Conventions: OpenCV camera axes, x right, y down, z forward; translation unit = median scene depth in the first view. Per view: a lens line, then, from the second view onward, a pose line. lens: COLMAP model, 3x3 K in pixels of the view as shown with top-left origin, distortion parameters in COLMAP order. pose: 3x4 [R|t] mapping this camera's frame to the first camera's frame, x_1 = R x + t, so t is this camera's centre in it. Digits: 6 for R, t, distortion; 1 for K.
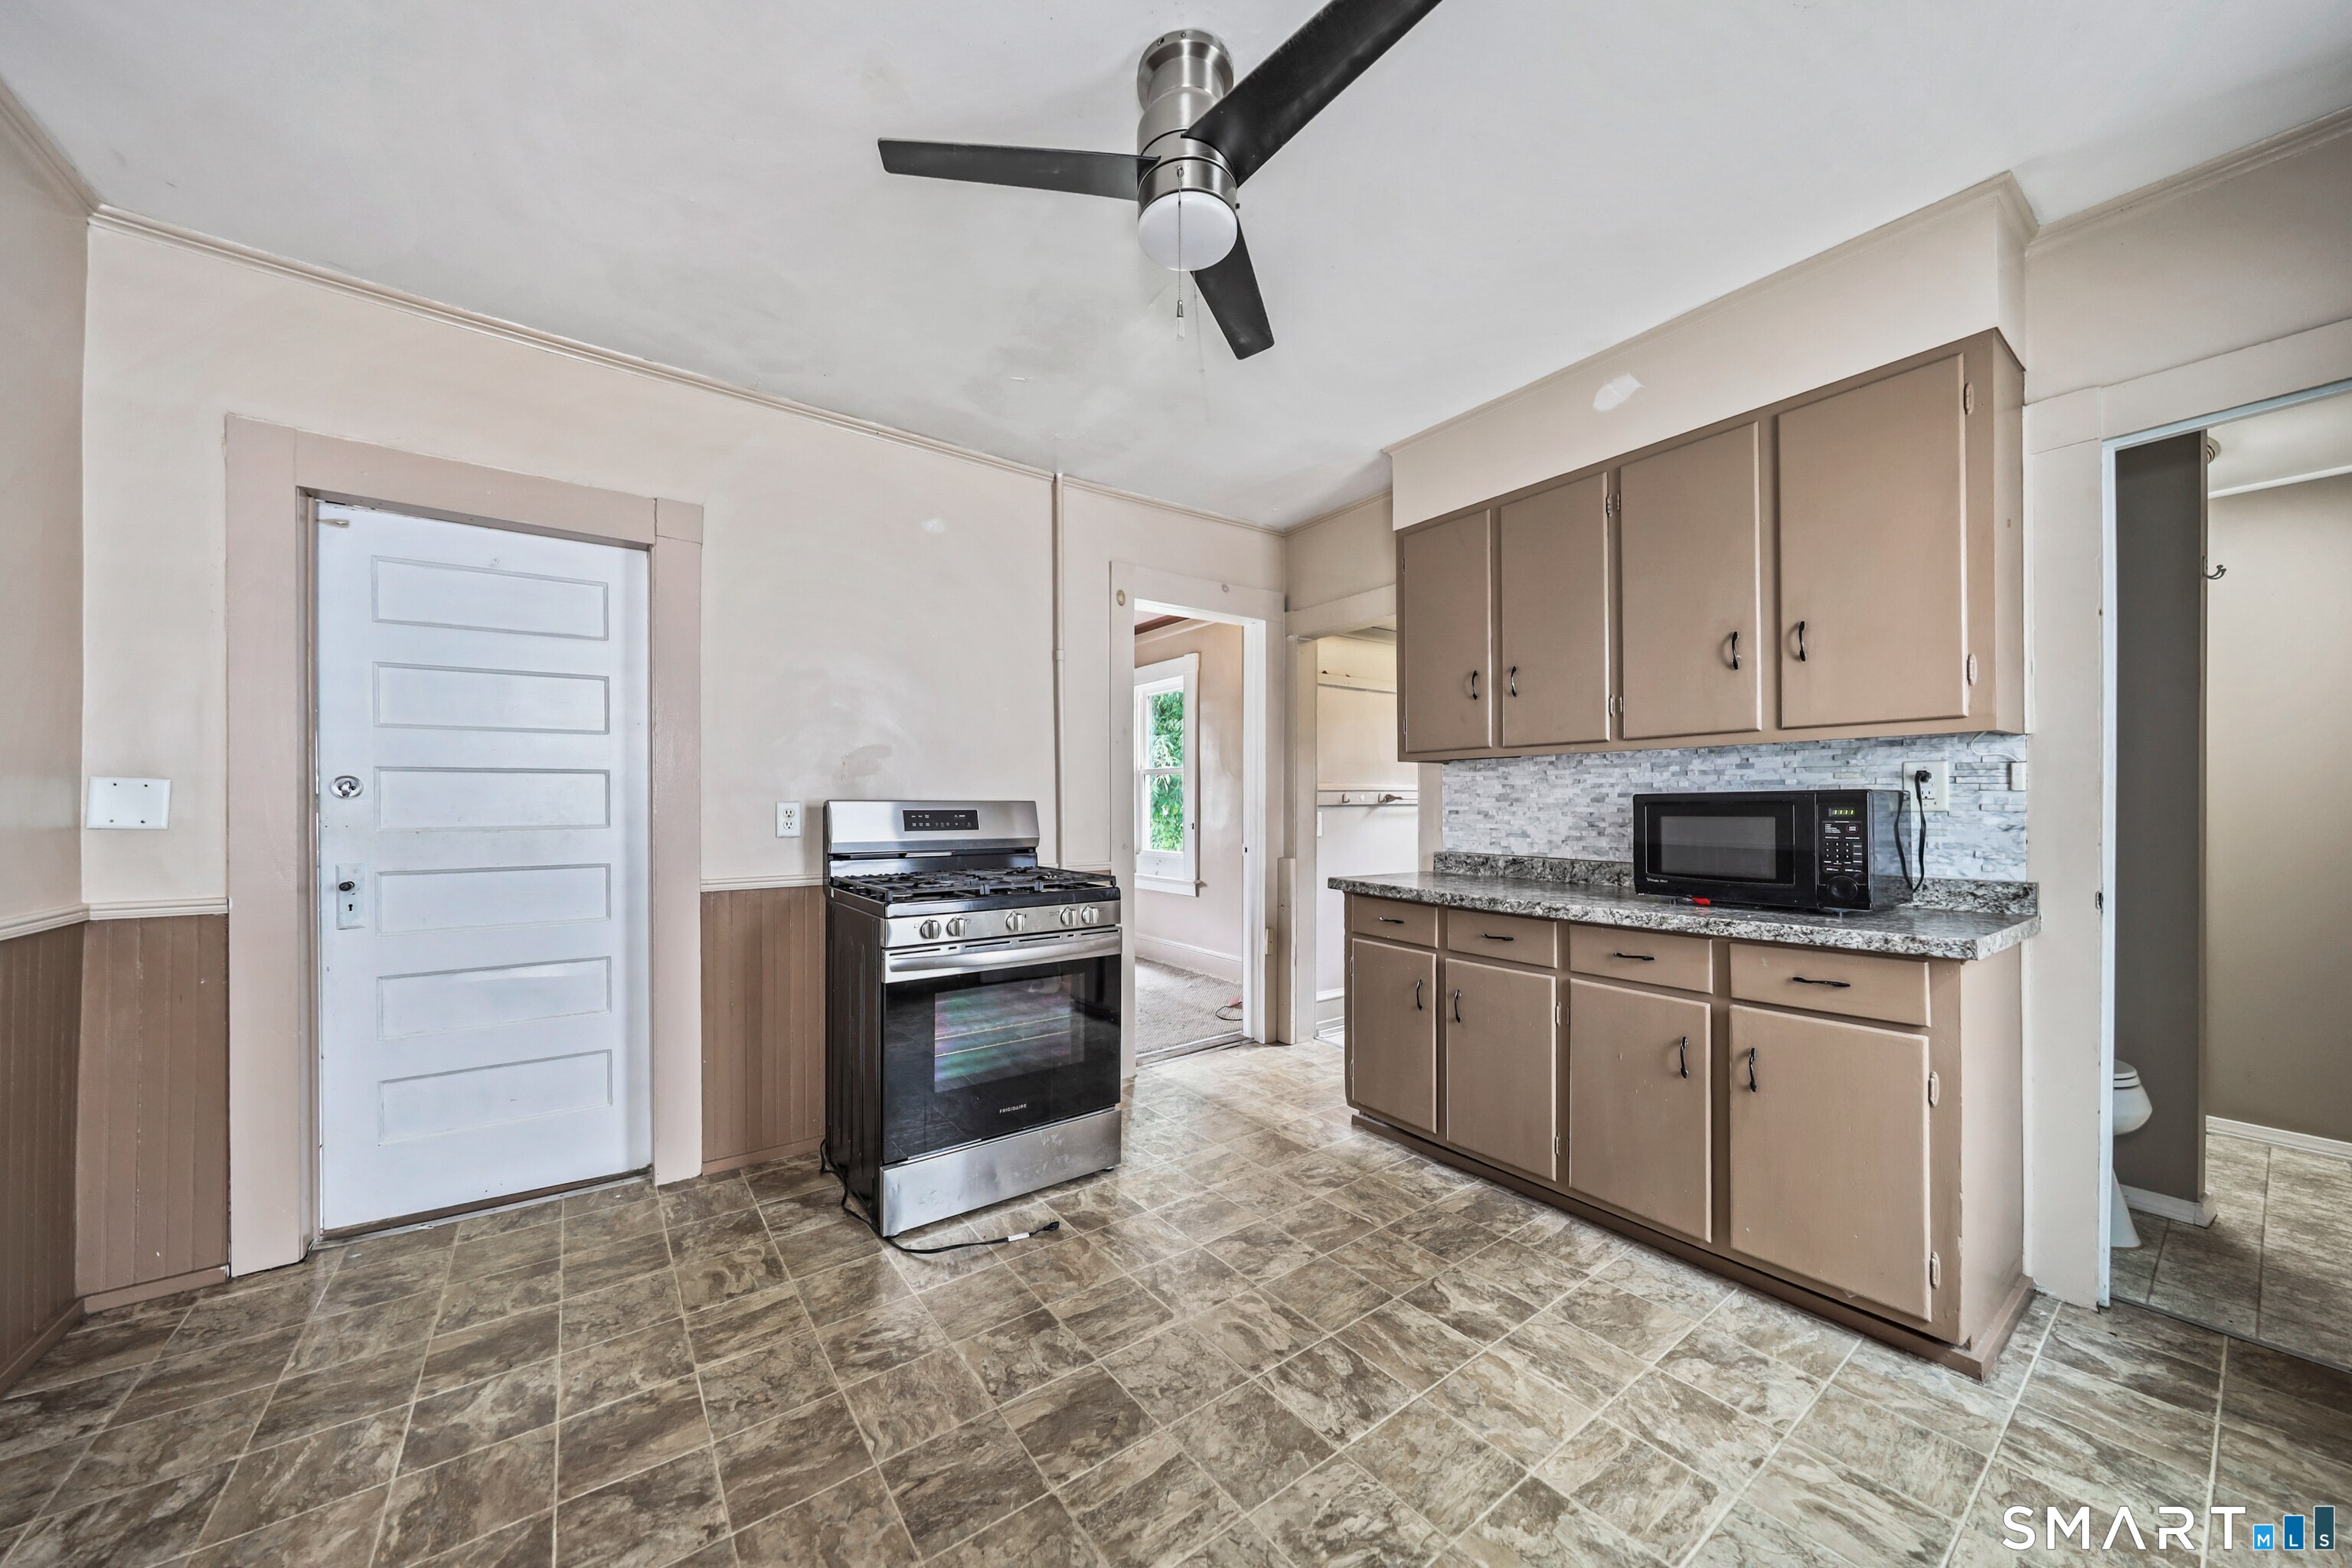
lens RADIAL K [[803.3, 0, 1158.7], [0, 803.3, 813.7], [0, 0, 1]] dist [-0.007349, 0.003958]
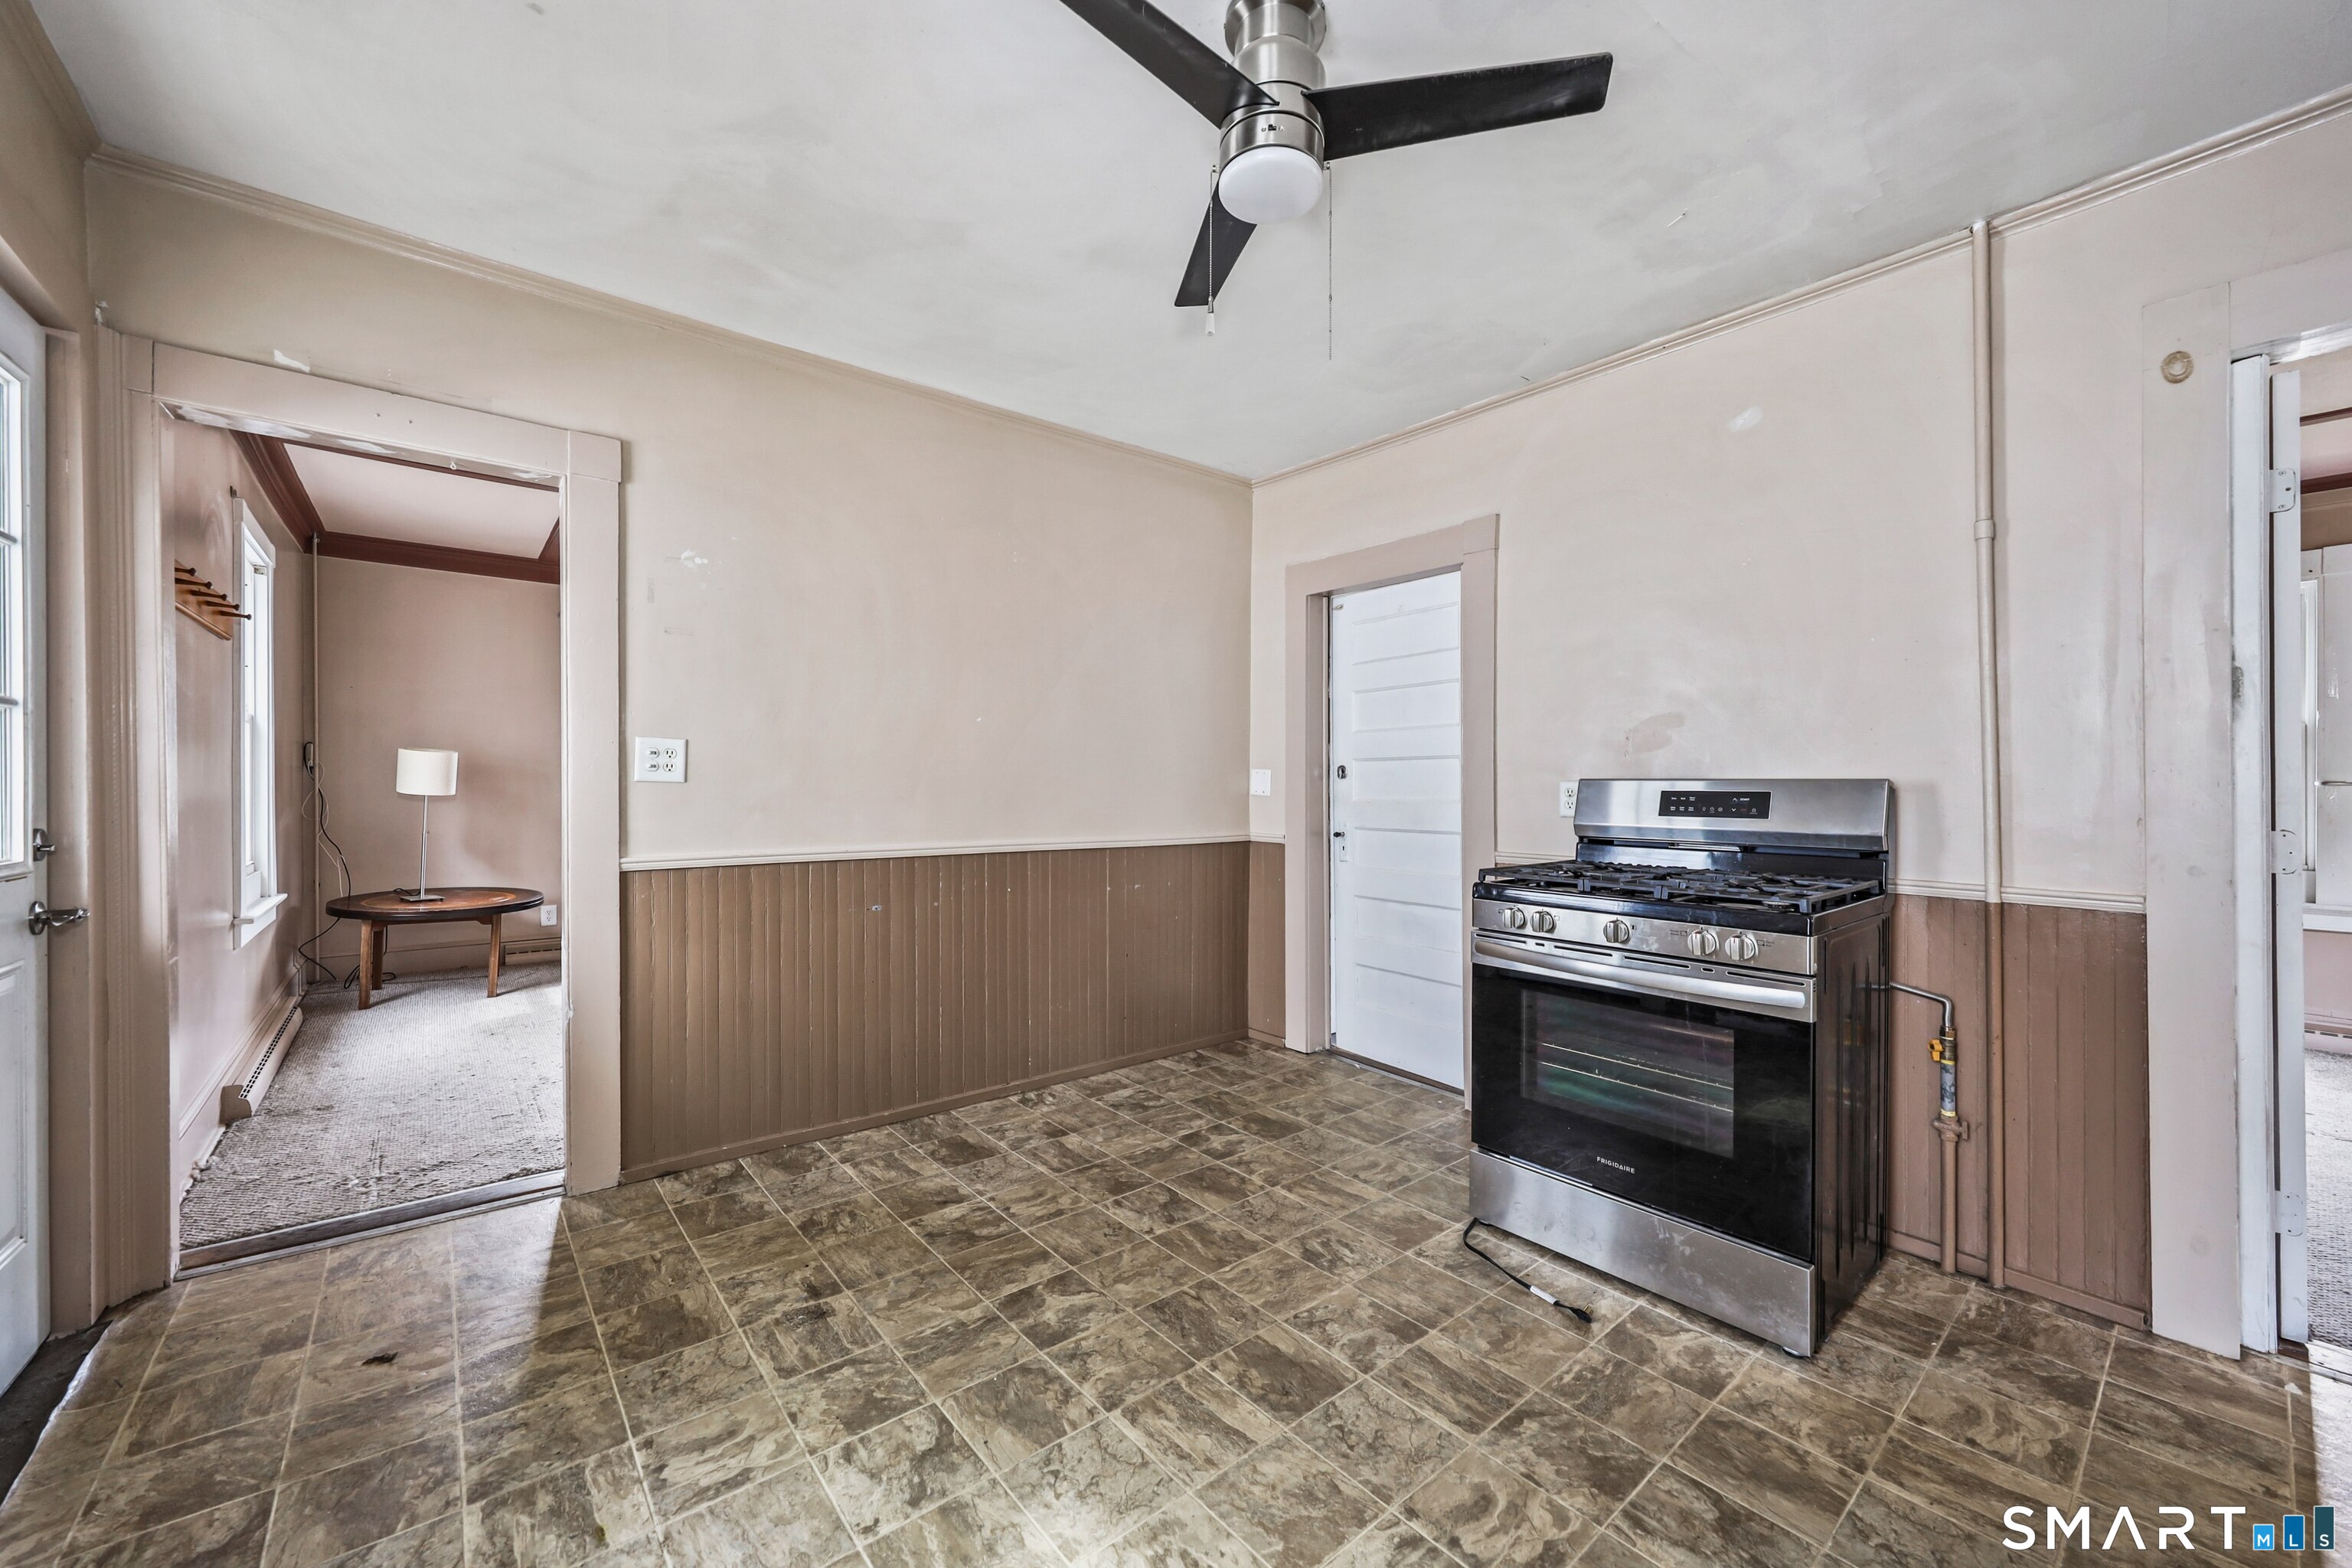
lens RADIAL K [[909.1, 0, 1176.0], [0, 909.1, 784.0], [0, 0, 1]] dist [0.009854, -0.000355]
pose [[0.065186, 0.000880, -0.997873, 0.792599], [-0.013690, 0.999906, -0.000012, -0.005682], [0.997779, 0.013661, 0.065192, 0.569109]]
